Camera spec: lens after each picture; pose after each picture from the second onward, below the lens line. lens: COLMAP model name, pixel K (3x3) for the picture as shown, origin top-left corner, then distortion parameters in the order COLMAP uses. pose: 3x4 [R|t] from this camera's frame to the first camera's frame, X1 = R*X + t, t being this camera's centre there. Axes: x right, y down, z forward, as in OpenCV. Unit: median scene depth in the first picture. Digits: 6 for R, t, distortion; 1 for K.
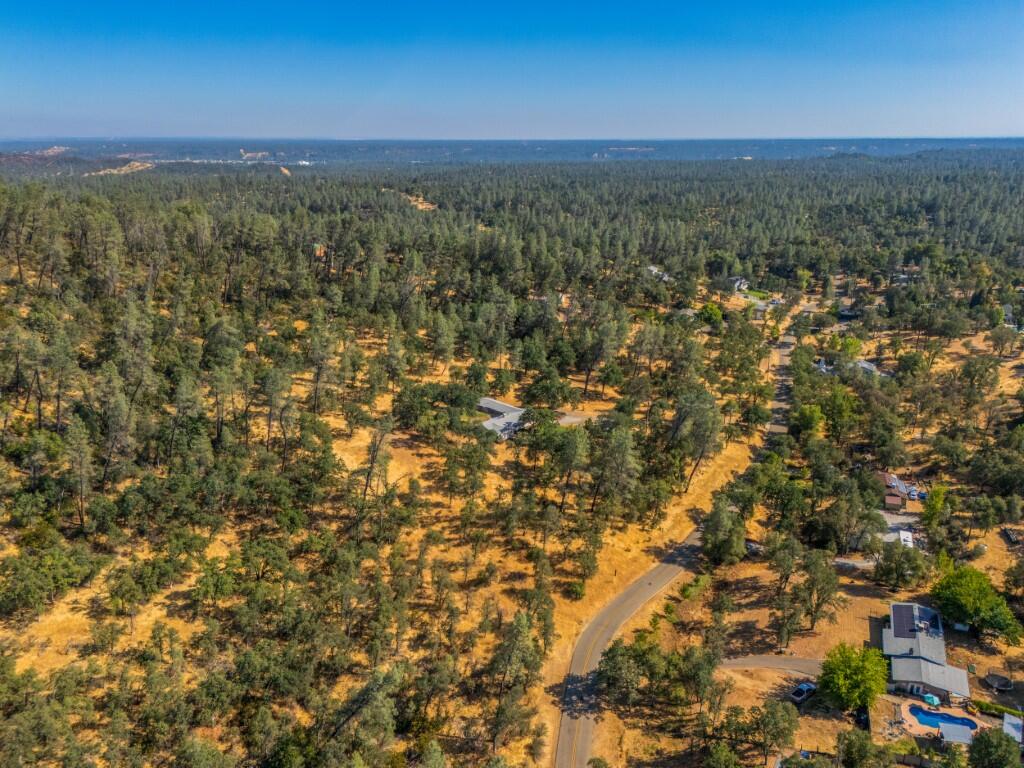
lens RADIAL K [[740.5, 0, 512.0], [0, 740.5, 384.0], [0, 0, 1]] dist [0.014688, -0.002792]
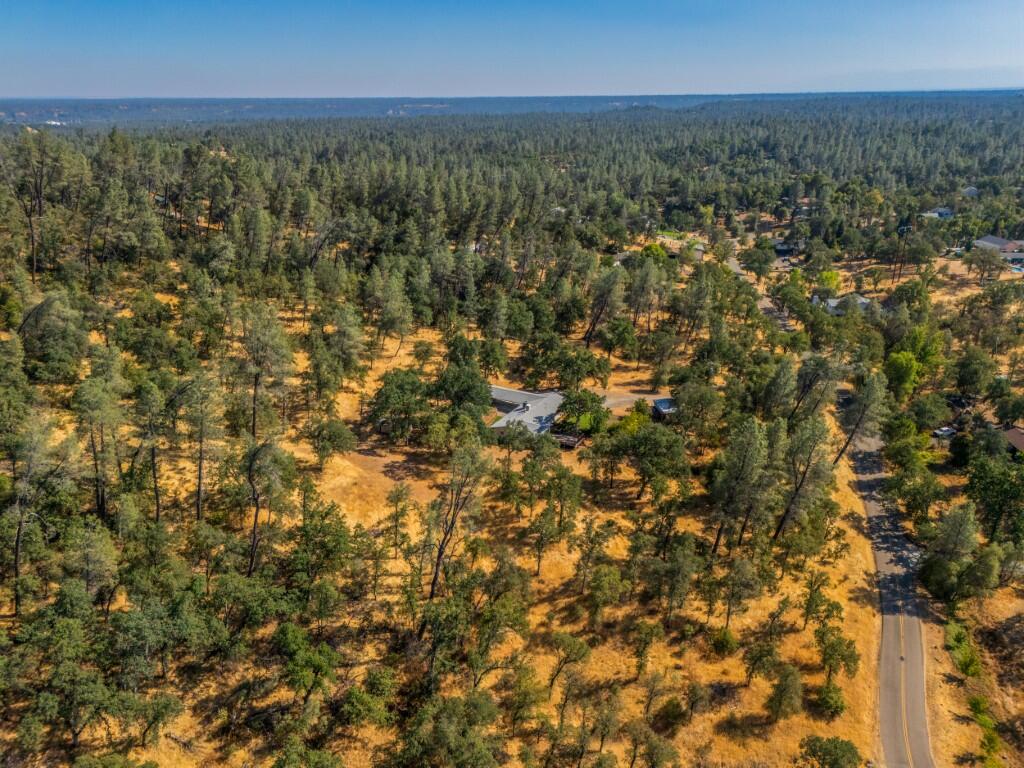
lens RADIAL K [[740.5, 0, 512.0], [0, 740.5, 384.0], [0, 0, 1]] dist [0.014688, -0.002792]
pose [[0.964757, -0.098851, 0.243868, -0.152857], [0.086482, 0.994388, 0.060942, -0.017710], [-0.248524, -0.037704, 0.967892, 0.271356]]
